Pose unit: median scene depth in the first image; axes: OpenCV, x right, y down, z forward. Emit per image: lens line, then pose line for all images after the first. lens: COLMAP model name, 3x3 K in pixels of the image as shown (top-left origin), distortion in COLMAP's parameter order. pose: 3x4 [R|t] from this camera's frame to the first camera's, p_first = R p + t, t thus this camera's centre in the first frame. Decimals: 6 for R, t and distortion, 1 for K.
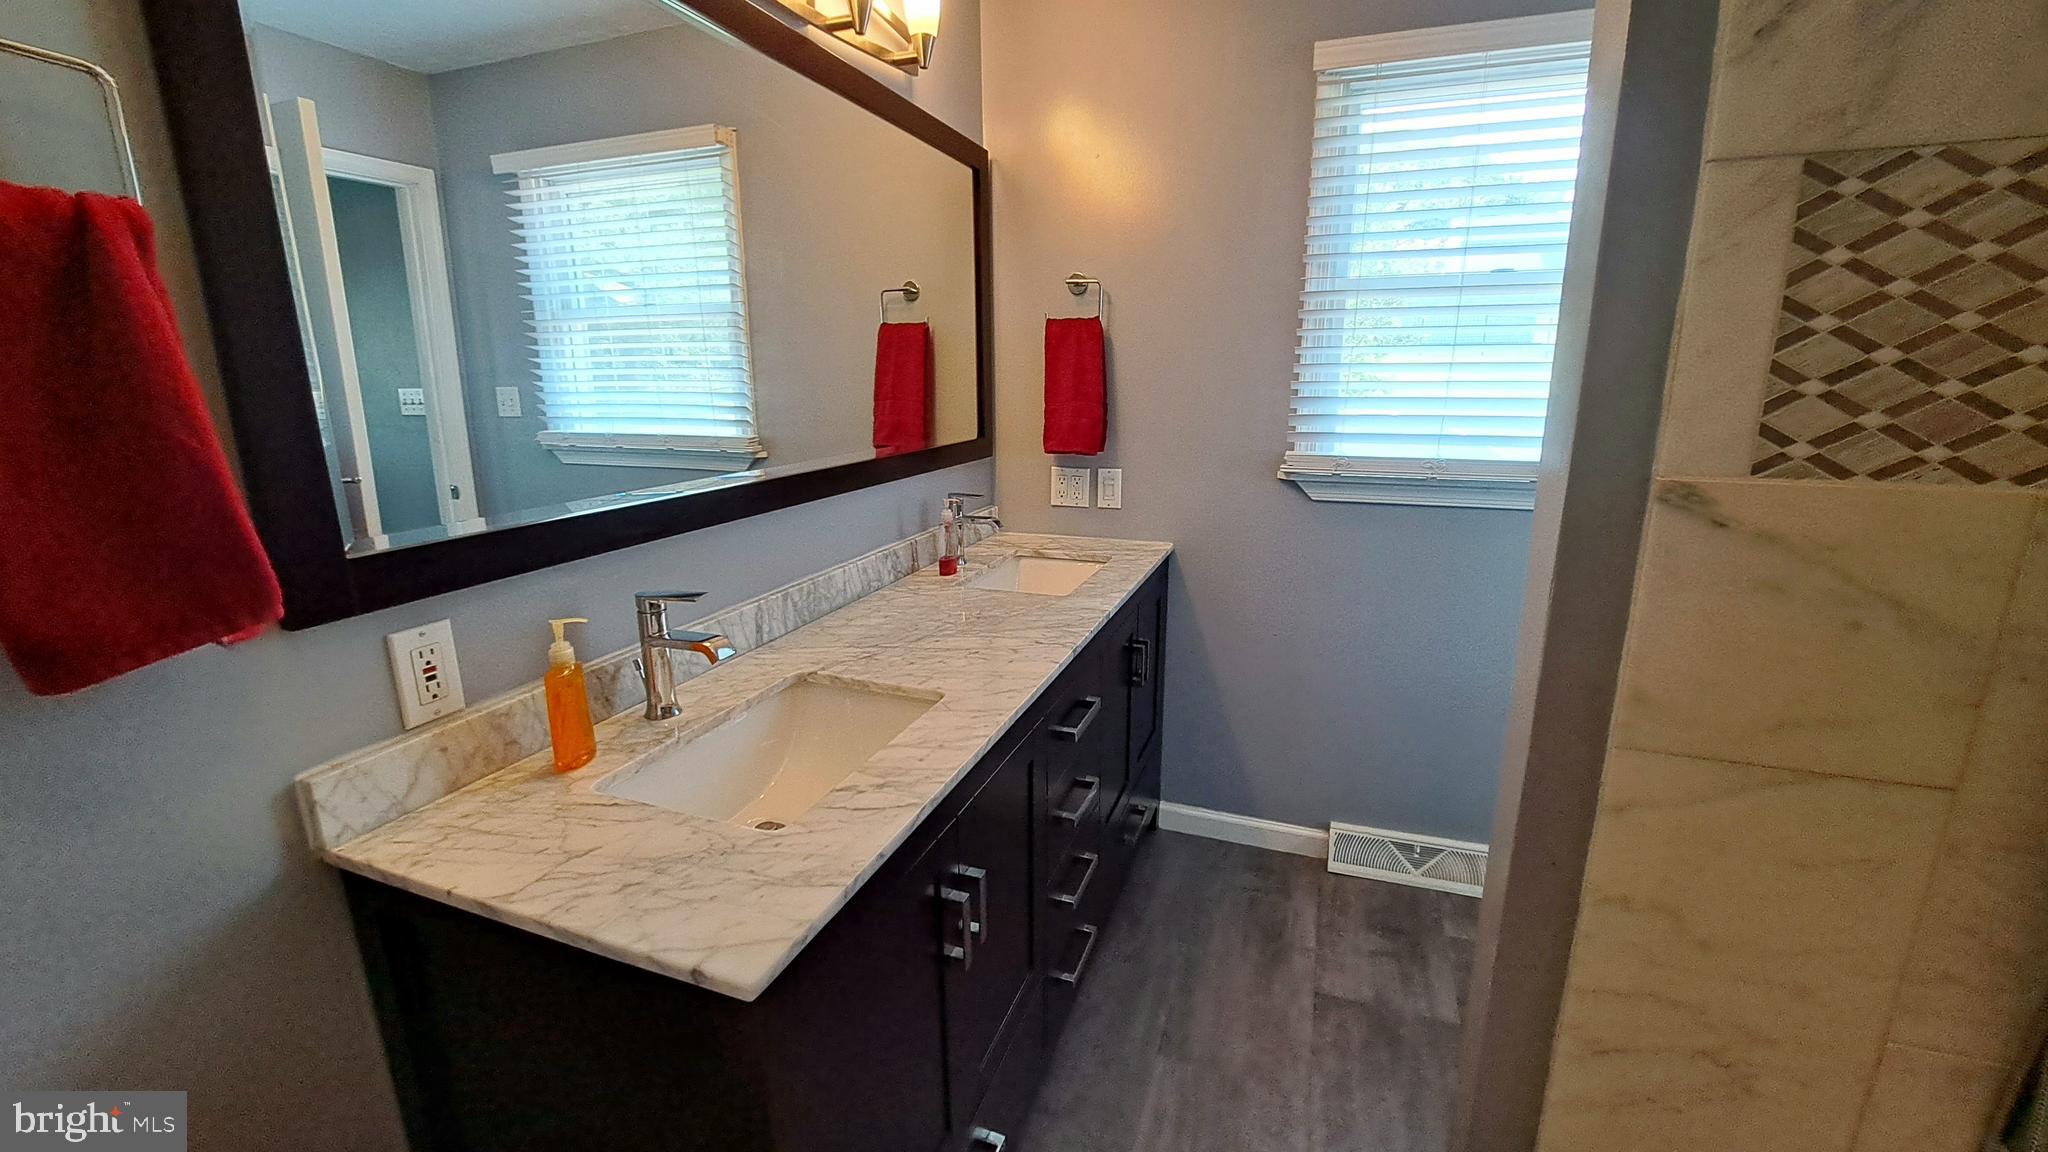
lens RADIAL K [[797.3, 0, 1026.2], [0, 797.3, 569.2], [0, 0, 1]] dist [-0.025674, -0.000527]
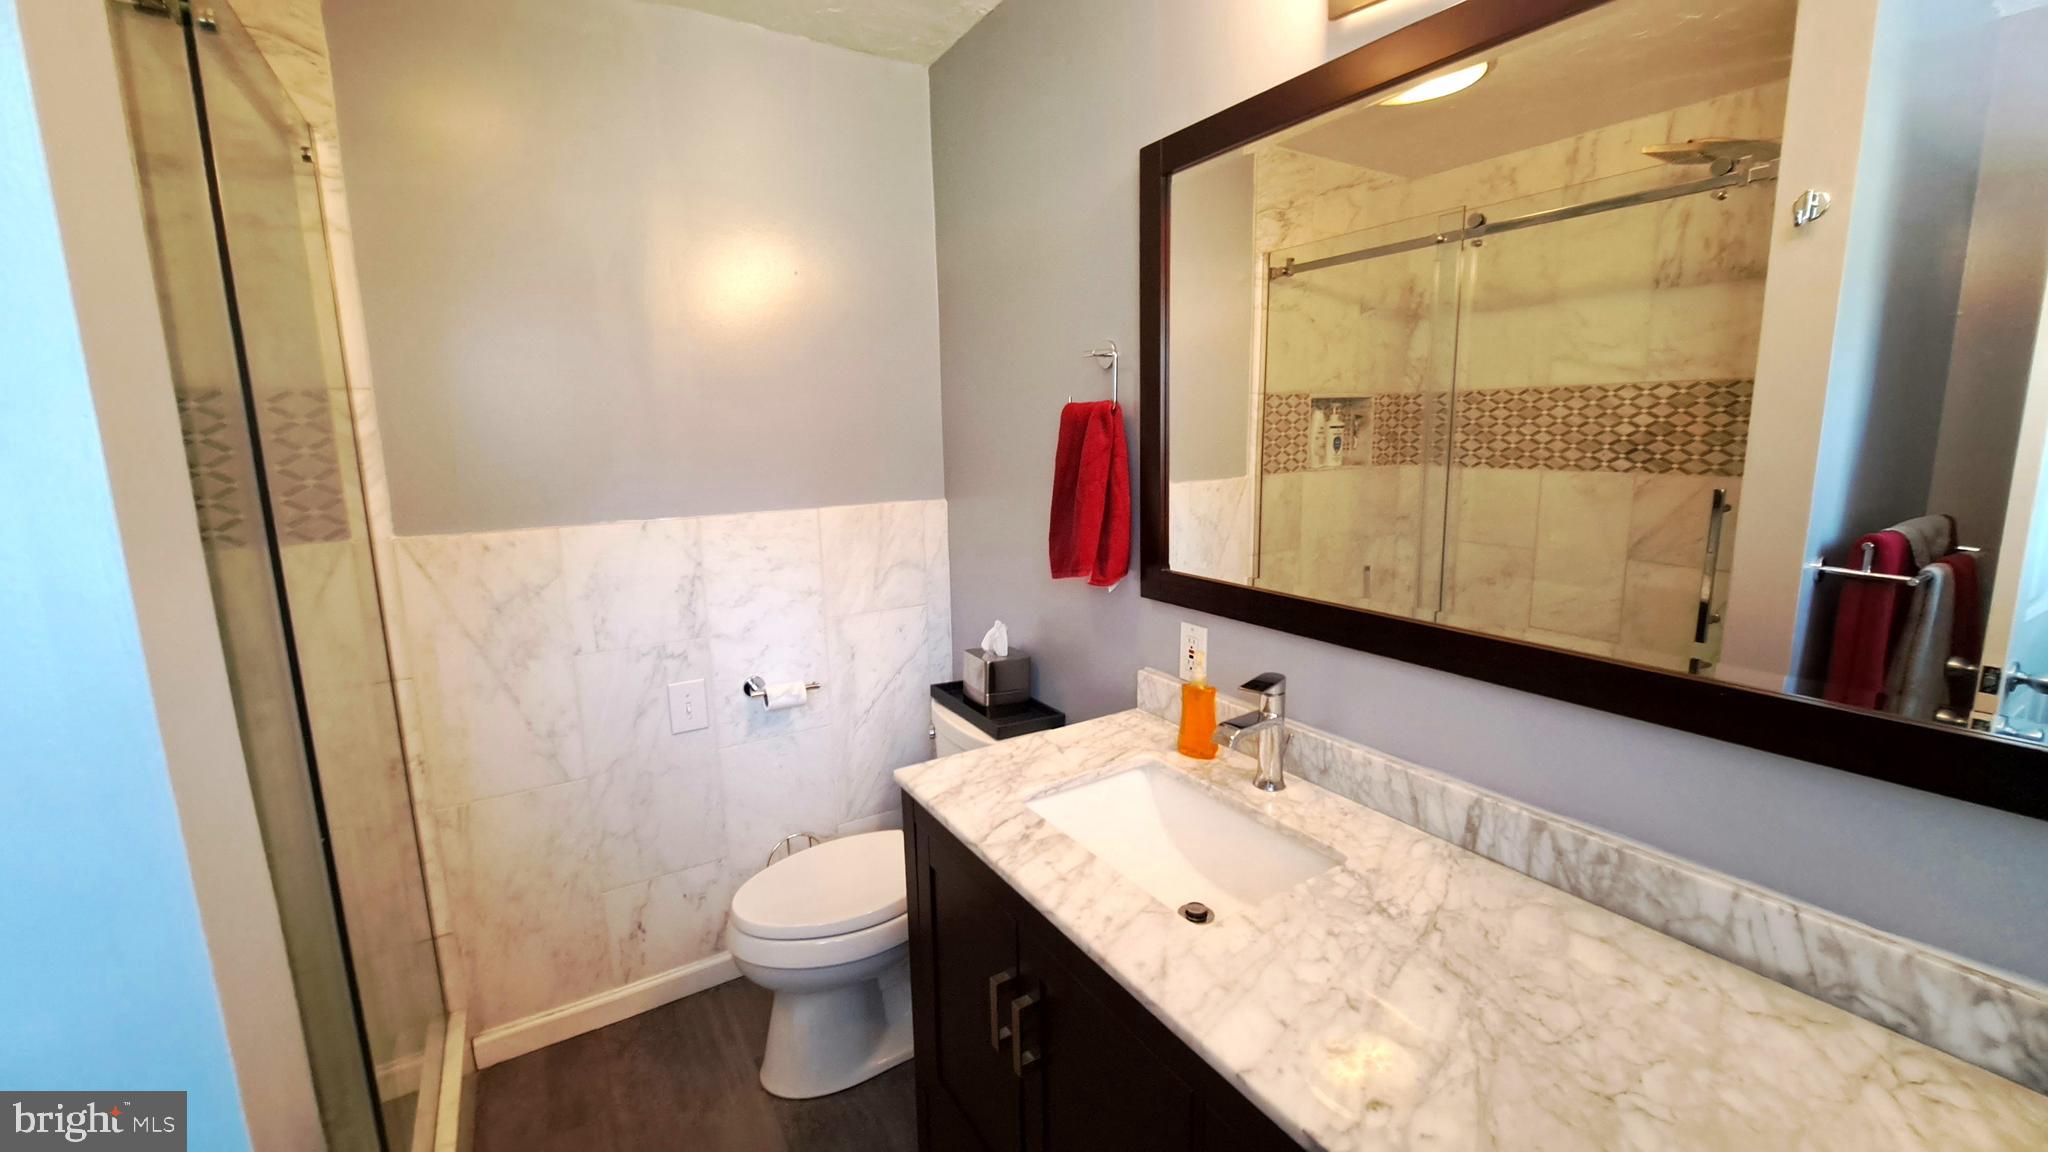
lens RADIAL K [[797.3, 0, 1020.0], [0, 797.3, 572.0], [0, 0, 1]] dist [-0.025674, -0.000527]
pose [[-0.611409, 0.160579, -0.774851, 0.434201], [-0.158436, 0.934525, 0.318686, -0.302900], [0.775292, 0.317612, -0.545935, 0.959769]]
